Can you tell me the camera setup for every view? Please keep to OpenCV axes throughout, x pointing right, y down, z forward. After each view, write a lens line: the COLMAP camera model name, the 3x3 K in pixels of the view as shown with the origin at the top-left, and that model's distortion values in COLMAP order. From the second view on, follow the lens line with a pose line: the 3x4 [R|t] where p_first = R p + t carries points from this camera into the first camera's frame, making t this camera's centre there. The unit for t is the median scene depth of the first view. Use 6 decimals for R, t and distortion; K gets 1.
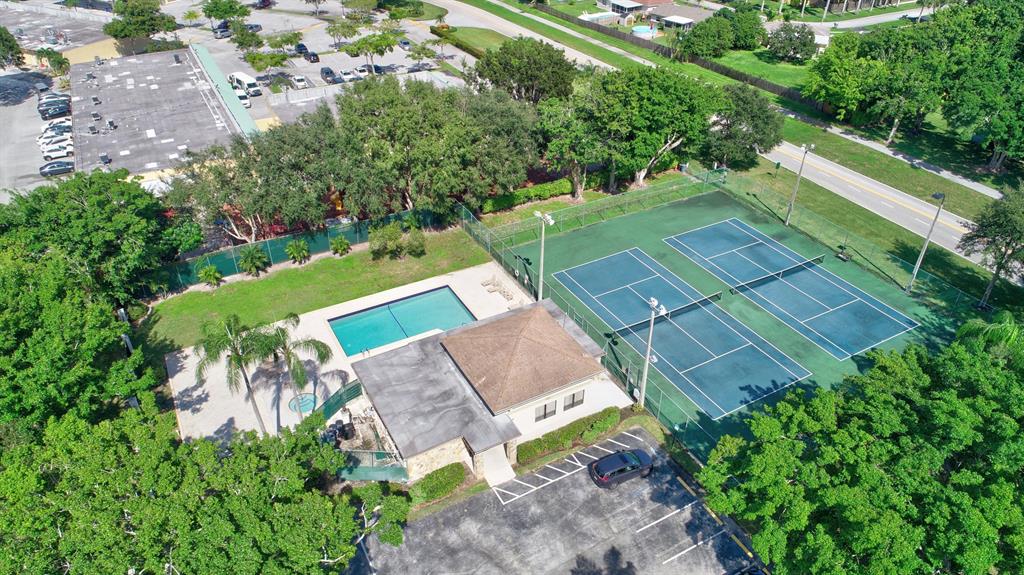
lens RADIAL K [[681.0, 0, 512.0], [0, 681.0, 287.5], [0, 0, 1]] dist [-0.000203, -0.000127]
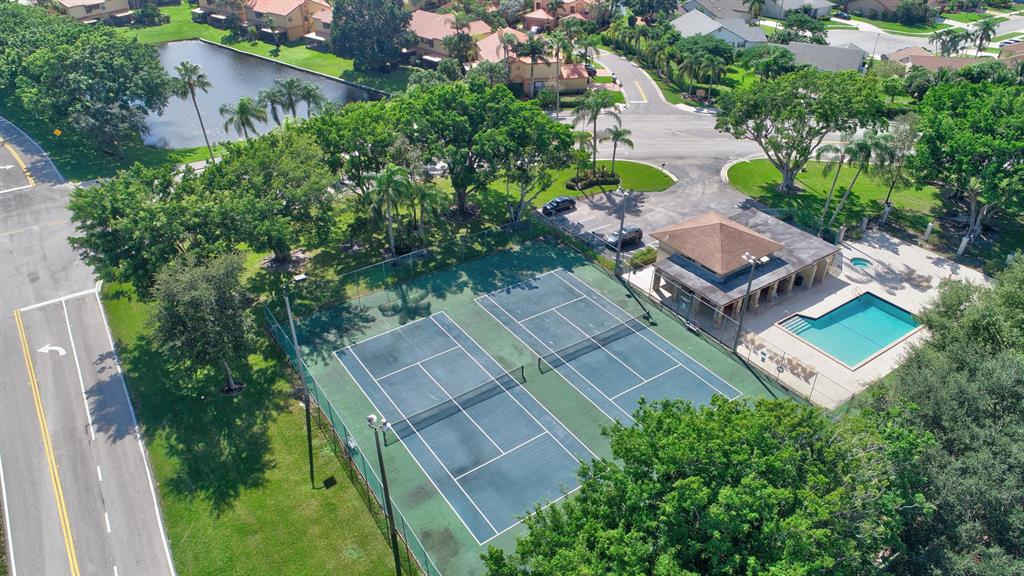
lens RADIAL K [[681.0, 0, 512.0], [0, 681.0, 288.0], [0, 0, 1]] dist [-0.000203, -0.000127]
pose [[-0.994974, 0.044886, -0.089506, 0.463073], [-0.064597, 0.395261, 0.916295, -0.919107], [0.076507, 0.917471, -0.390375, 1.392890]]
